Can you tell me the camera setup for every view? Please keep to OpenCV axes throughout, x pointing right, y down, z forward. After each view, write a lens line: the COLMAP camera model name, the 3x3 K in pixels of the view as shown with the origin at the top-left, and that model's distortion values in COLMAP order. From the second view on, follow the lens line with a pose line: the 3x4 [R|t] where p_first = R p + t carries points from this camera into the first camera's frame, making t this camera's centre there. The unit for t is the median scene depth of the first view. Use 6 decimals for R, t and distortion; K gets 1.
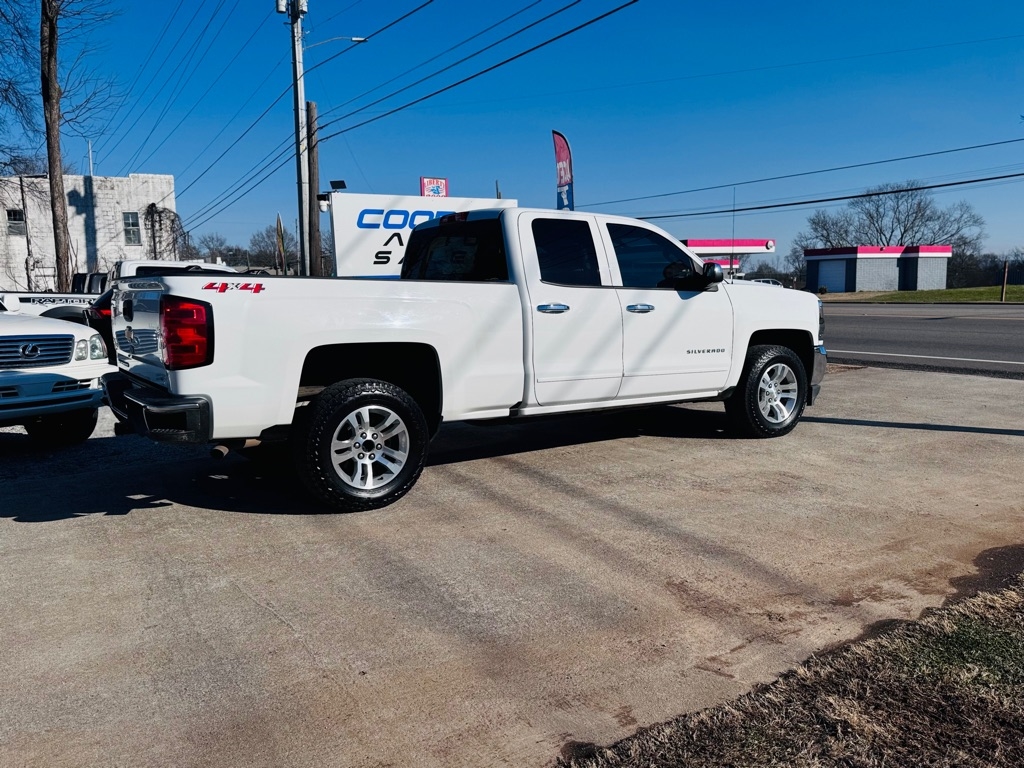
lens RADIAL K [[796.7, 0, 519.2], [0, 796.7, 382.7], [0, 0, 1]] dist [0.107889, -0.161256]
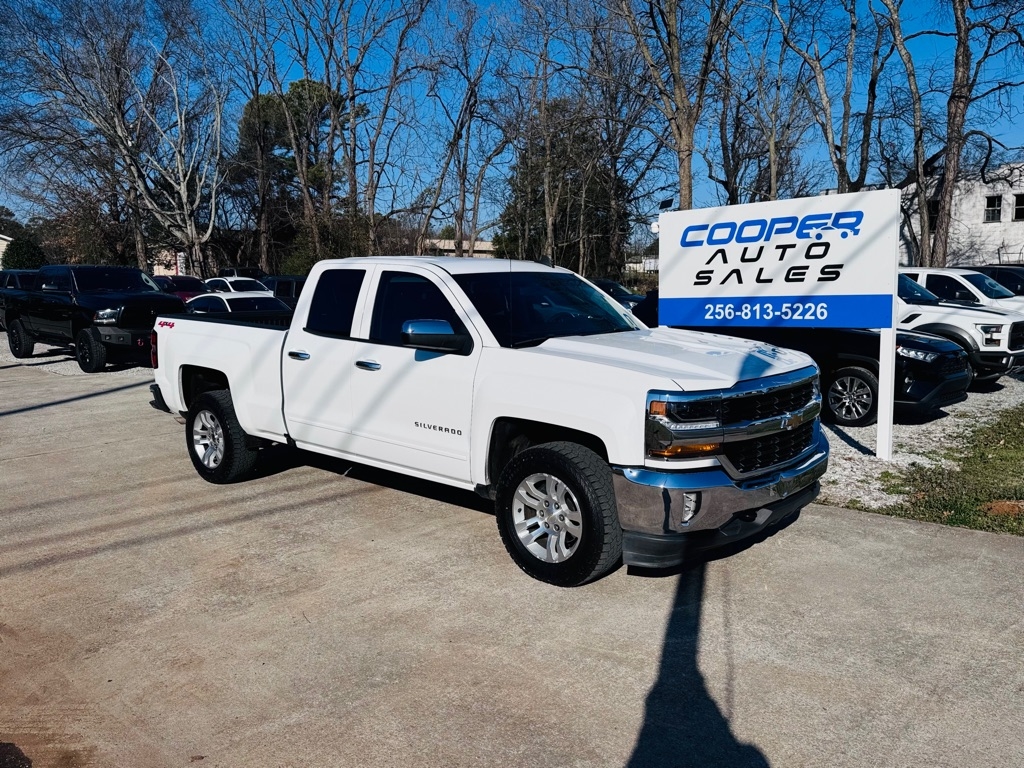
lens RADIAL K [[797.1, 0, 517.5], [0, 797.1, 380.4], [0, 0, 1]] dist [0.142810, -0.247137]
pose [[0.249133, 0.132767, -0.959326, 0.993686], [-0.103991, 0.988499, 0.109798, -0.178989], [0.962870, 0.072406, 0.260074, 0.856181]]
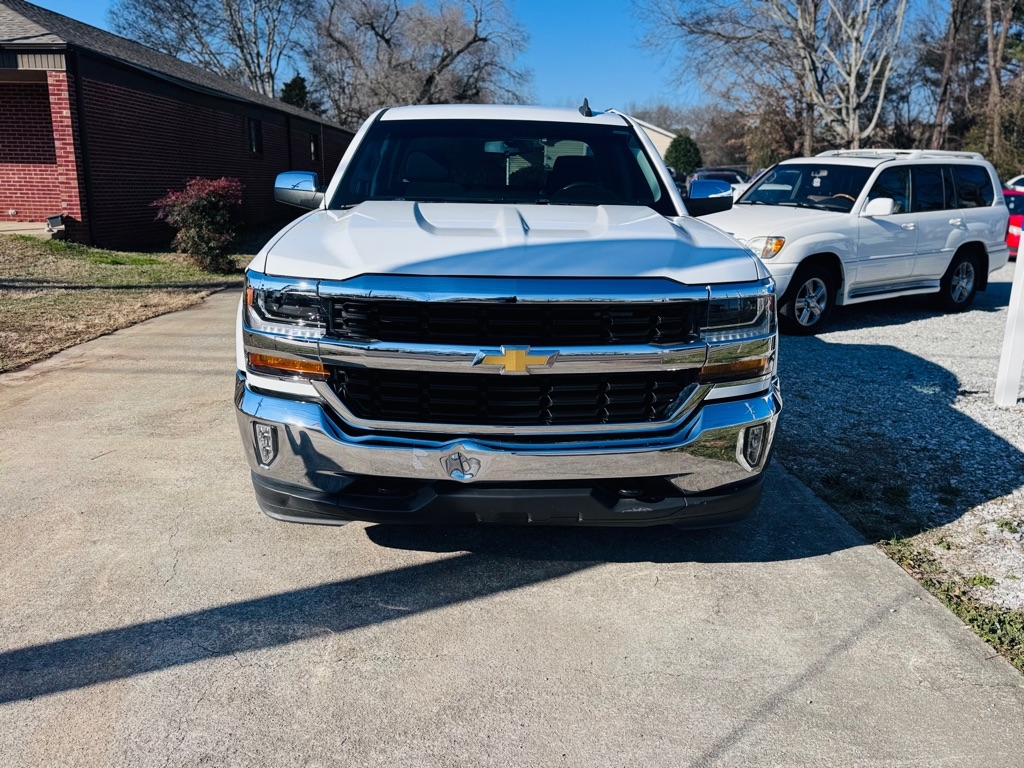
lens RADIAL K [[808.6, 0, 517.5], [0, 808.6, 384.7], [0, 0, 1]] dist [0.052606, -0.083198]
pose [[-0.537722, 0.212601, -0.815877, 0.711366], [-0.104472, 0.943427, 0.314693, -0.208011], [0.836625, 0.254454, -0.485090, 1.477947]]
